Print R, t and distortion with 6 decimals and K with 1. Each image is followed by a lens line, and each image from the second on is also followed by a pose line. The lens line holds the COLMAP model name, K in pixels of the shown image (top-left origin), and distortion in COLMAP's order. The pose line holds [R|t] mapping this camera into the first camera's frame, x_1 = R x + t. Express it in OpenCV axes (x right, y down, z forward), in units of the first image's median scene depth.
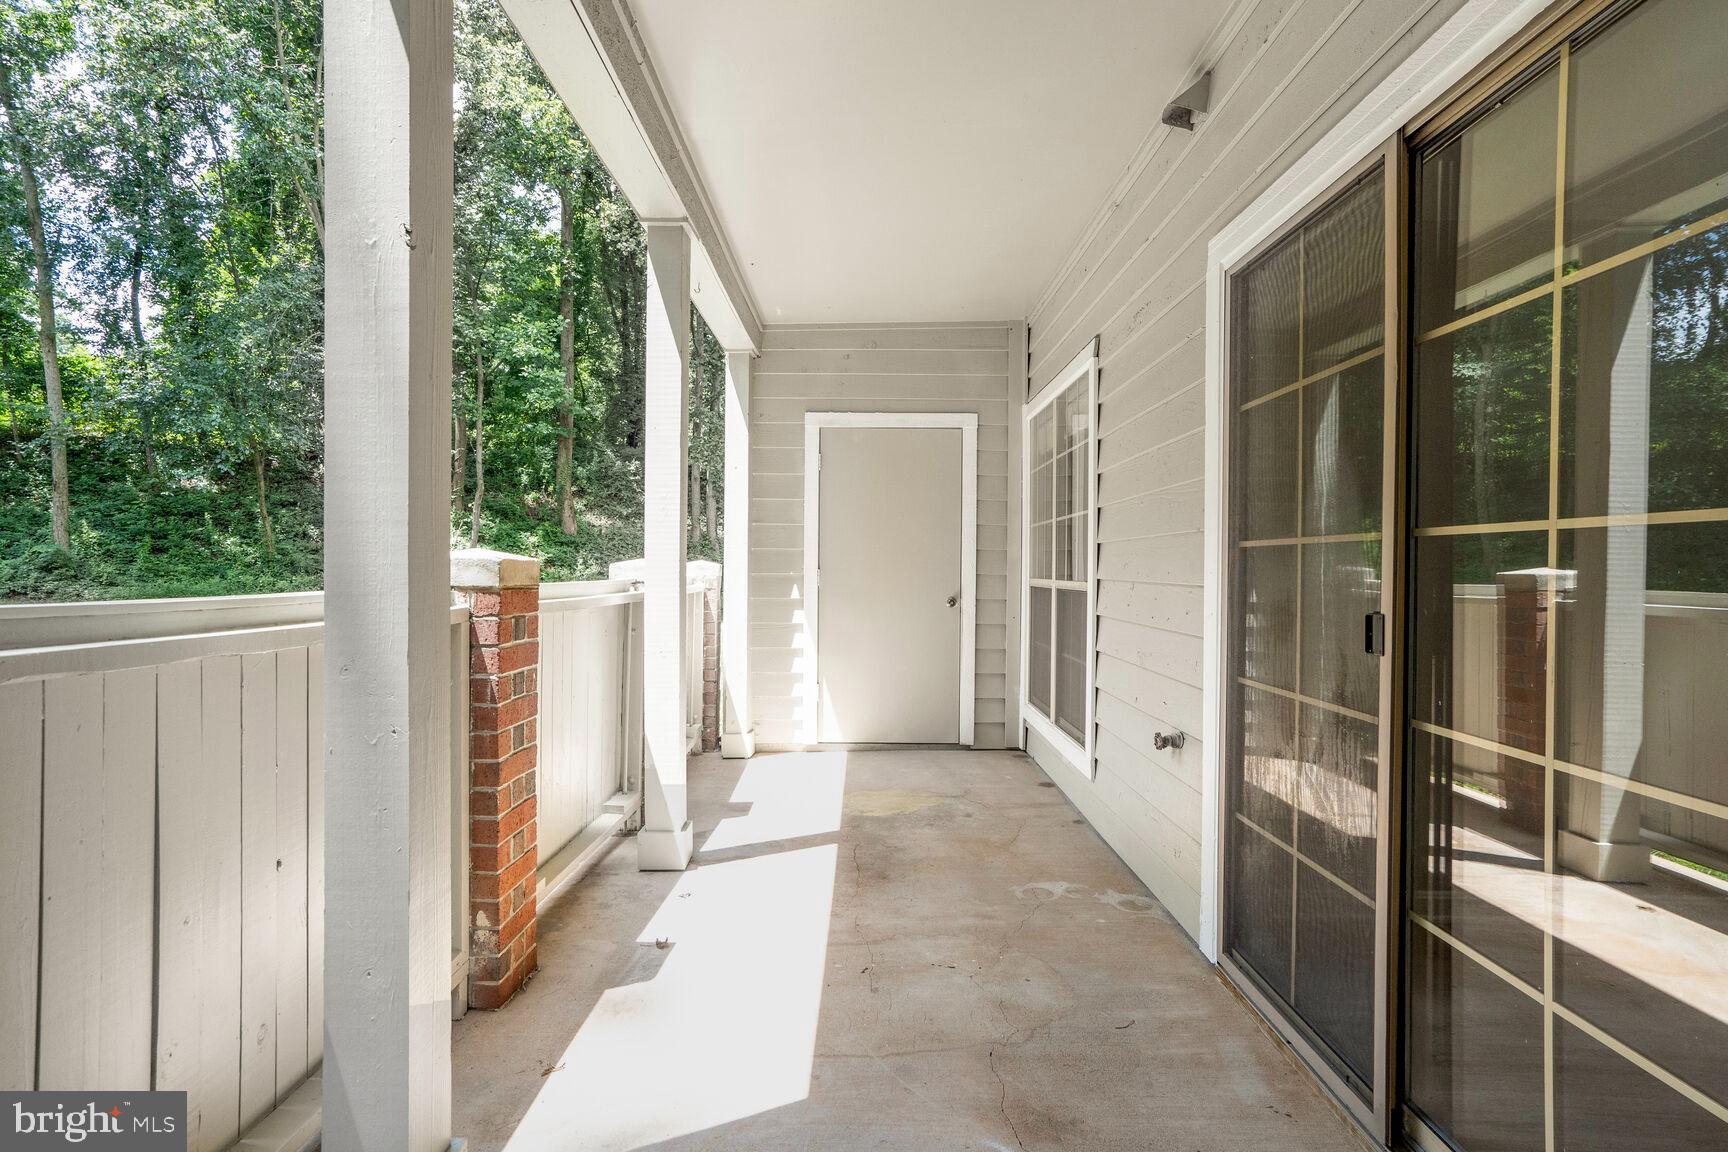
lens RADIAL K [[850.9, 0, 857.9], [0, 850.9, 566.3], [0, 0, 1]] dist [-0.048782, 0.024531]
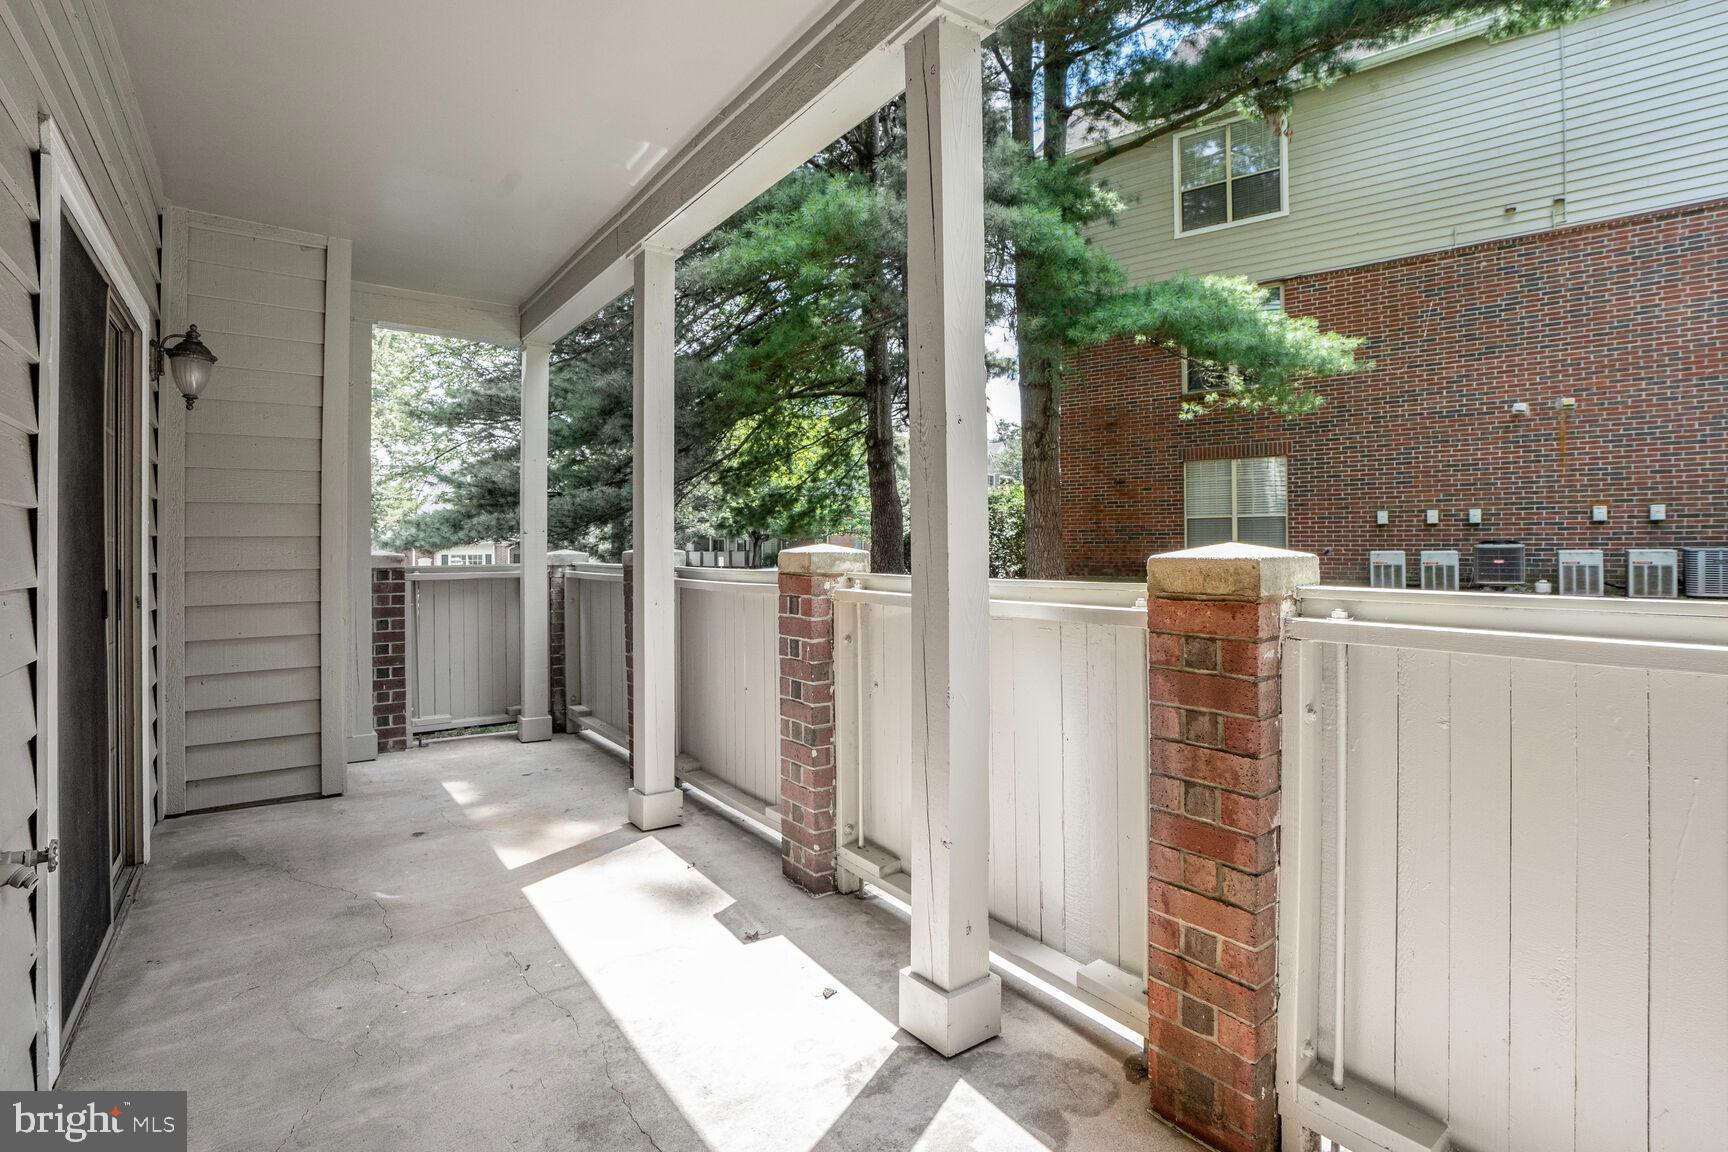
lens RADIAL K [[850.9, 0, 857.9], [0, 850.9, 566.3], [0, 0, 1]] dist [-0.048782, 0.024531]
pose [[-0.816625, 0.001231, -0.577167, 0.249280], [0.000394, 0.999999, 0.001575, 0.008705], [0.577168, 0.001059, -0.816625, 1.953770]]
